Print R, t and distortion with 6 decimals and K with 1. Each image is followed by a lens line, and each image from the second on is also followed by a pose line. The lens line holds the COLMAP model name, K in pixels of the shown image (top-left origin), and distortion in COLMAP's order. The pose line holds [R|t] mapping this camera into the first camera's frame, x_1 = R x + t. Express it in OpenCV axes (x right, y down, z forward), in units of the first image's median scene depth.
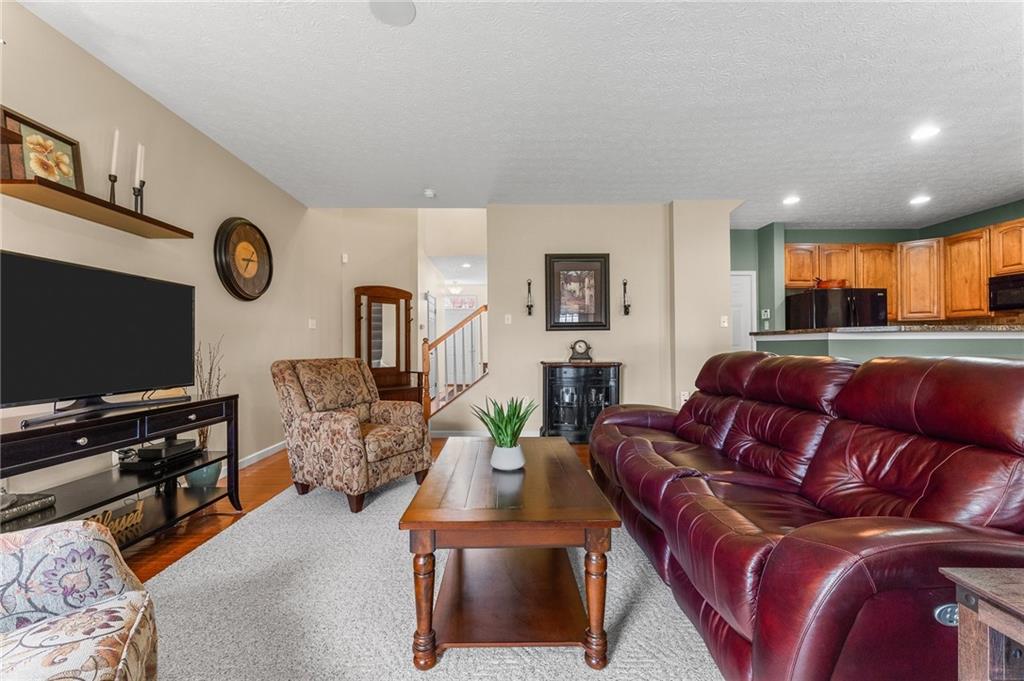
lens RADIAL K [[411.1, 0, 507.5], [0, 411.1, 339.3], [0, 0, 1]] dist [0.001954, -0.000150]
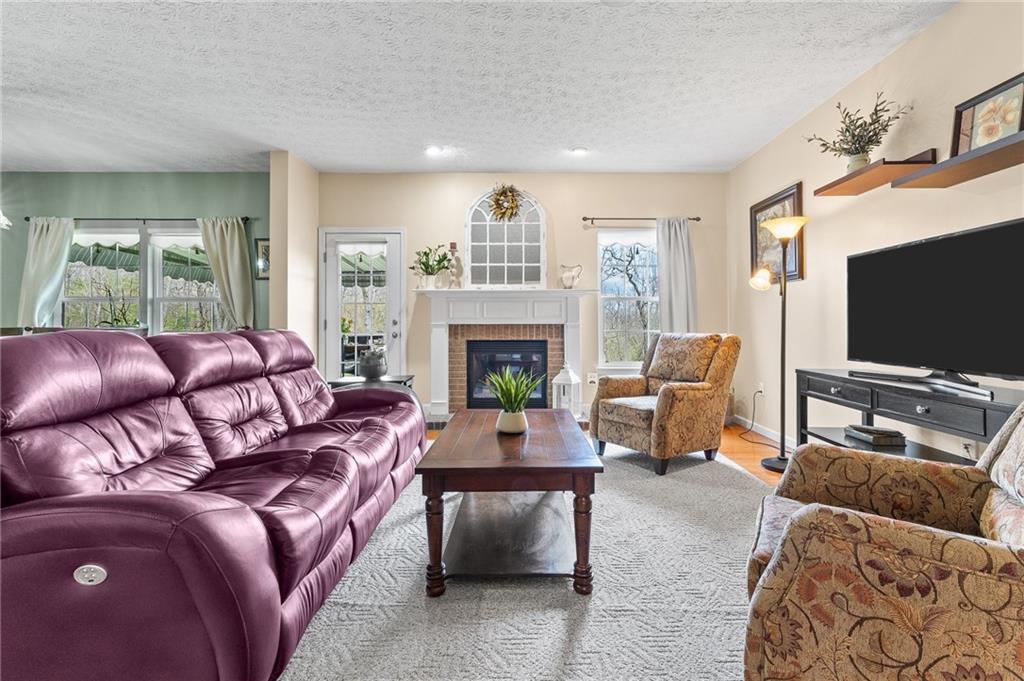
lens RADIAL K [[463.9, 0, 523.5], [0, 463.9, 317.6], [0, 0, 1]] dist [0.006524, -0.000265]
pose [[-0.999975, 0.006522, 0.002760, -0.012662], [0.006430, 0.999459, -0.032270, 0.019211], [-0.002969, -0.032252, -0.999475, 0.894250]]
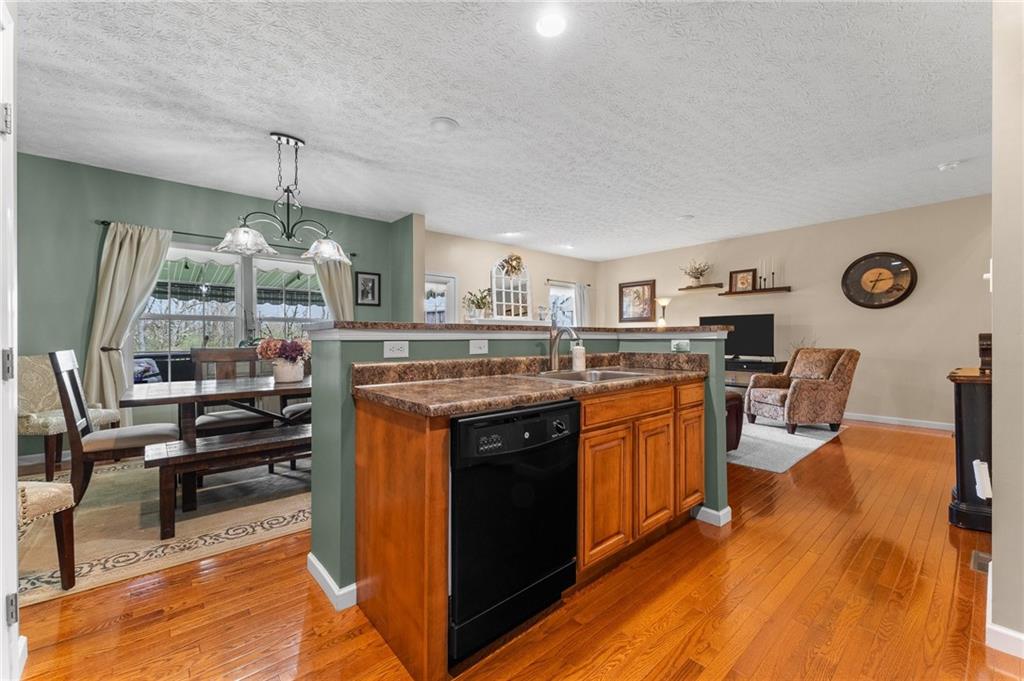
lens RADIAL K [[412.7, 0, 504.8], [0, 412.7, 339.3], [0, 0, 1]] dist [-0.000835, -0.000293]
pose [[-0.770176, 0.008406, -0.637776, 1.010925], [0.016424, 0.999843, -0.006655, 0.002759], [0.637620, -0.015600, -0.770193, 0.981326]]
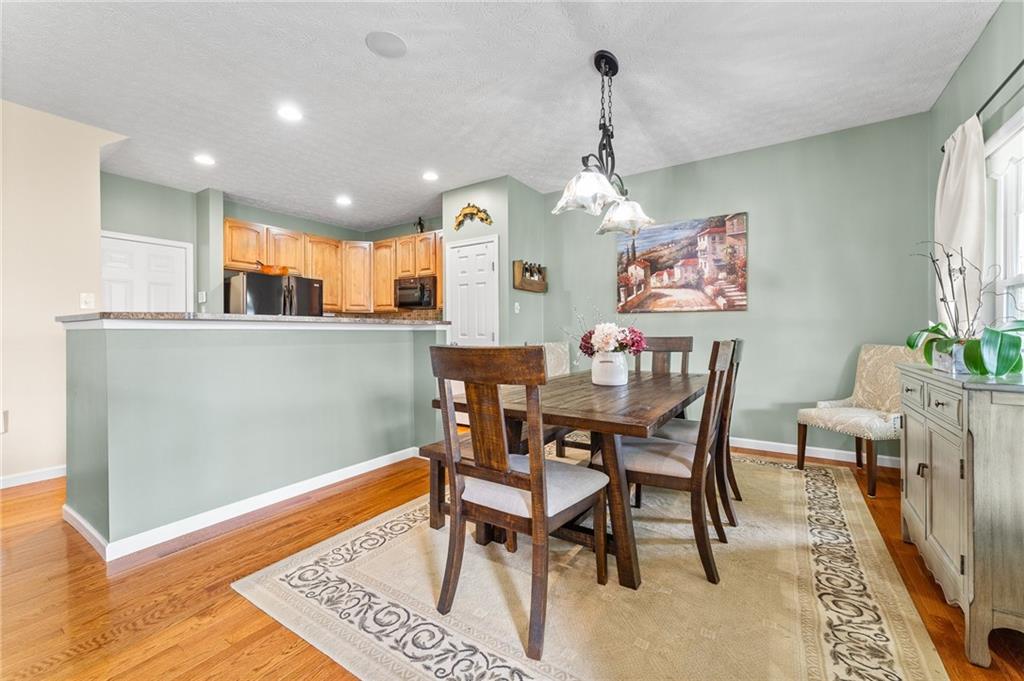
lens RADIAL K [[413.3, 0, 509.8], [0, 413.3, 335.1], [0, 0, 1]] dist [0.002995, 0.000014]
pose [[0.563083, -0.002988, 0.826395, 0.342893], [-0.012487, 0.999849, 0.012123, -0.003667], [-0.826306, -0.017145, 0.562961, 0.019798]]
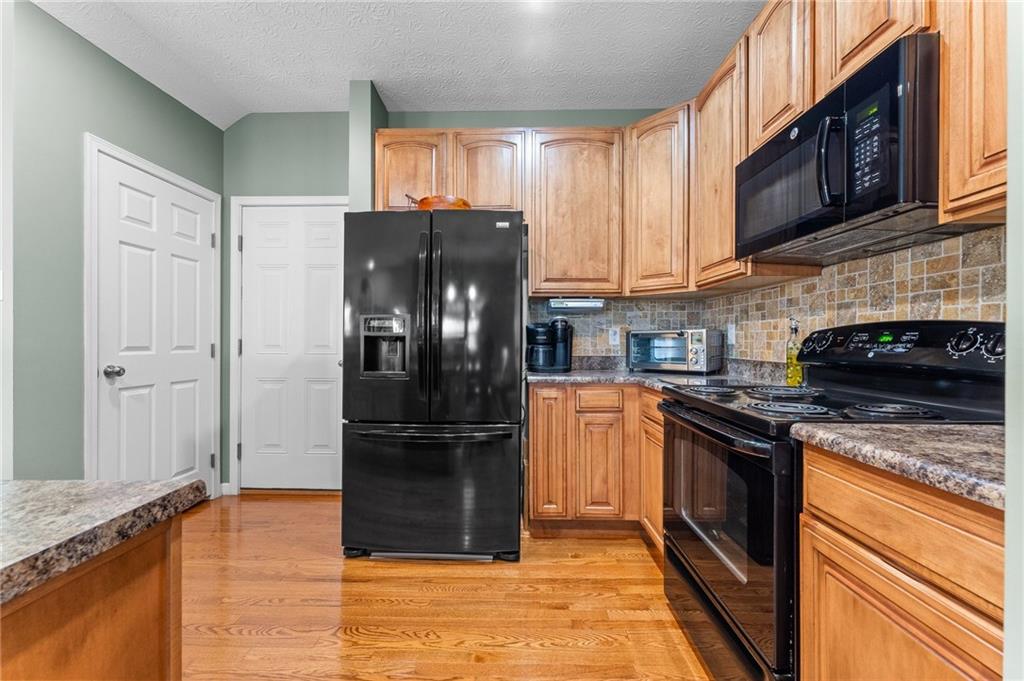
lens RADIAL K [[411.1, 0, 507.5], [0, 411.1, 339.3], [0, 0, 1]] dist [0.001954, -0.000150]
pose [[0.999565, 0.008023, -0.028366, 0.974903], [-0.007671, 0.999893, 0.012477, -0.001943], [0.028463, -0.012254, 0.999520, 0.629469]]
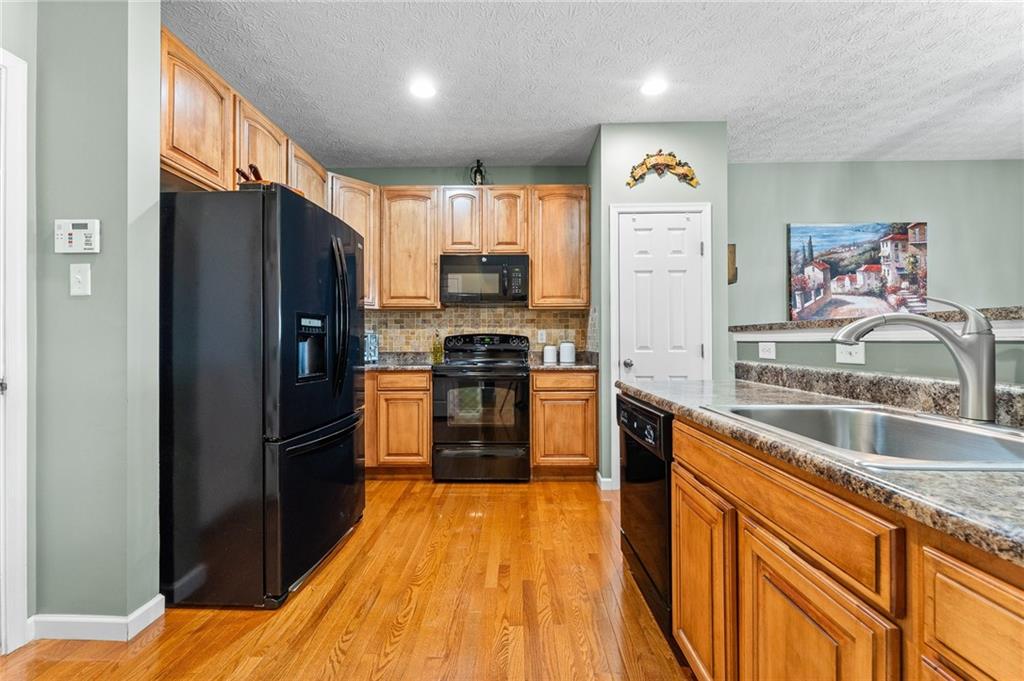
lens RADIAL K [[411.1, 0, 507.5], [0, 411.1, 339.3], [0, 0, 1]] dist [0.001954, -0.000150]
pose [[0.035369, 0.009038, 0.999333, 0.445288], [-0.014326, 0.999861, -0.008536, 0.004174], [-0.999272, -0.014014, 0.035494, 0.850416]]
